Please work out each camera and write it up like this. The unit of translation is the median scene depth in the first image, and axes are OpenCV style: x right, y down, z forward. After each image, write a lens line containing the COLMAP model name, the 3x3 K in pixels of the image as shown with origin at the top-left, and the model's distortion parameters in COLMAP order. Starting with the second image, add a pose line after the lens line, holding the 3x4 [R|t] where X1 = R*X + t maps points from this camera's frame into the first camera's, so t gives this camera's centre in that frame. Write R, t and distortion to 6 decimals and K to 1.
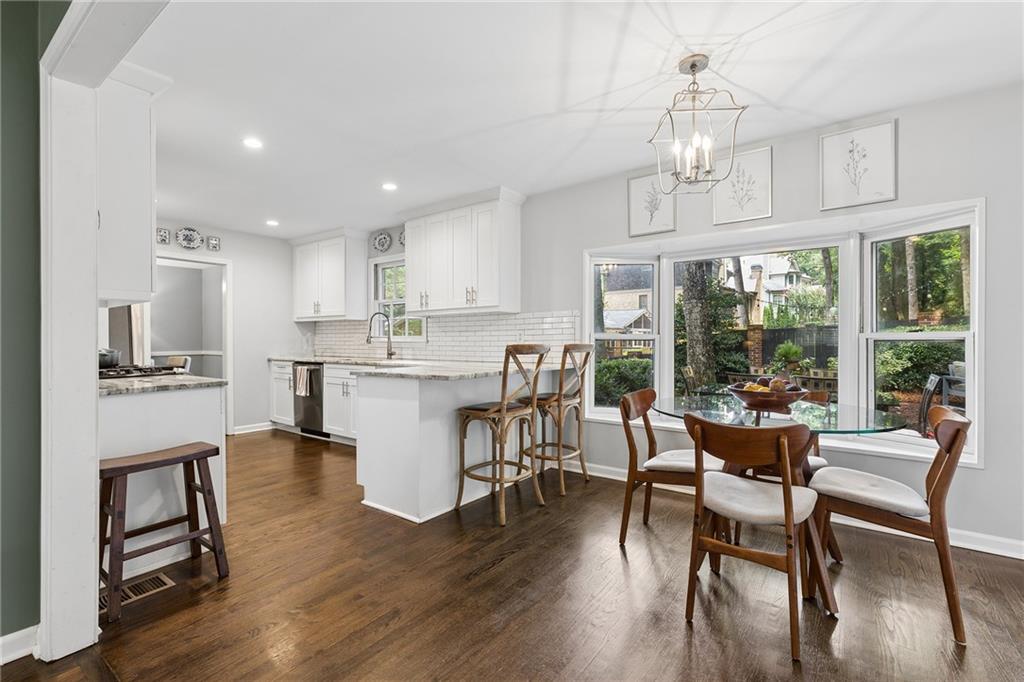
lens RADIAL K [[460.8, 0, 510.7], [0, 460.8, 340.6], [0, 0, 1]] dist [0.009159, -0.001387]
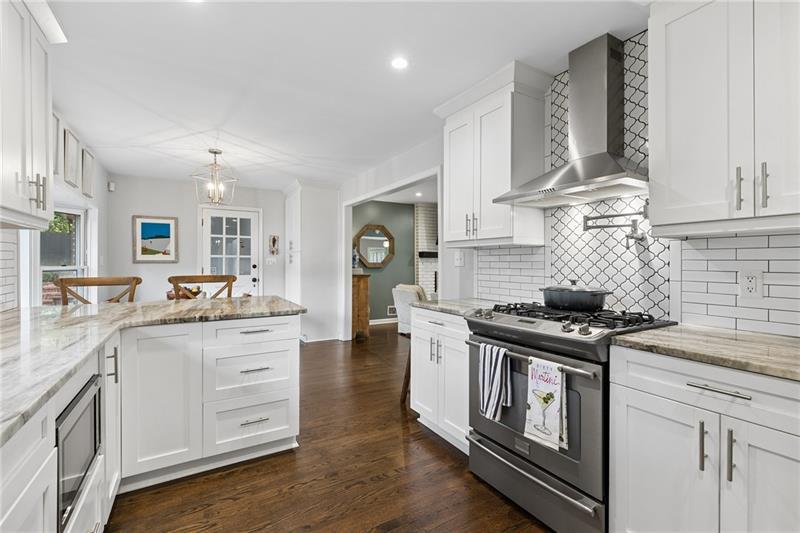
lens RADIAL K [[360.0, 0, 401.6], [0, 360.0, 262.5], [0, 0, 1]] dist [0.009159, -0.001387]
pose [[-0.921376, 0.002702, 0.388663, -0.747508], [0.003289, 0.999994, 0.000845, -0.024380], [-0.388659, 0.002057, -0.921379, 1.476991]]
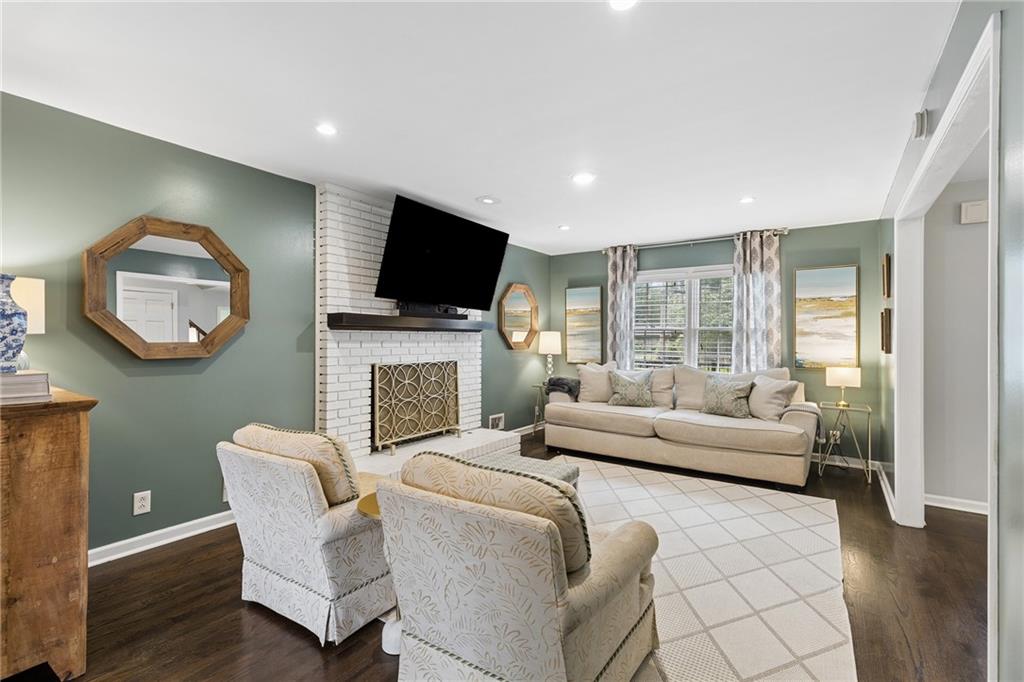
lens RADIAL K [[460.8, 0, 507.3], [0, 460.8, 338.5], [0, 0, 1]] dist [0.009159, -0.001387]
pose [[-0.999884, -0.004917, -0.014447, -0.389284], [-0.005006, 0.999969, 0.006113, -0.038765], [0.014417, 0.006185, -0.999877, 0.479417]]
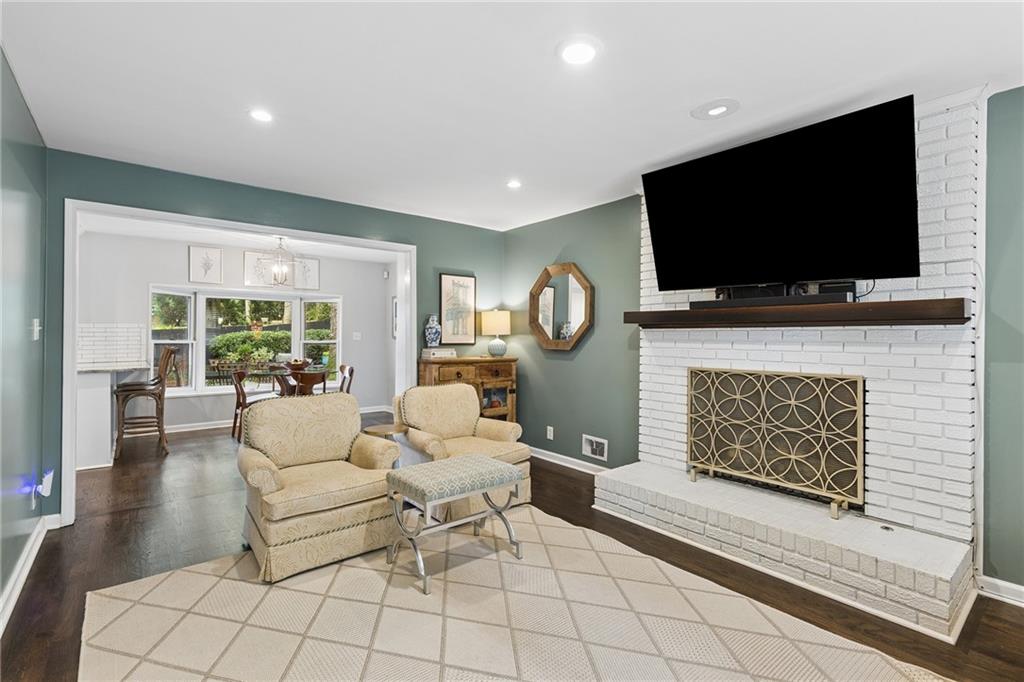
lens RADIAL K [[460.8, 0, 512.8], [0, 460.8, 337.8], [0, 0, 1]] dist [0.009159, -0.001387]
pose [[0.244105, 0.000480, 0.969749, -1.117641], [-0.002040, 0.999998, 0.000019, -0.028566], [-0.969747, -0.001983, 0.244106, -0.546287]]
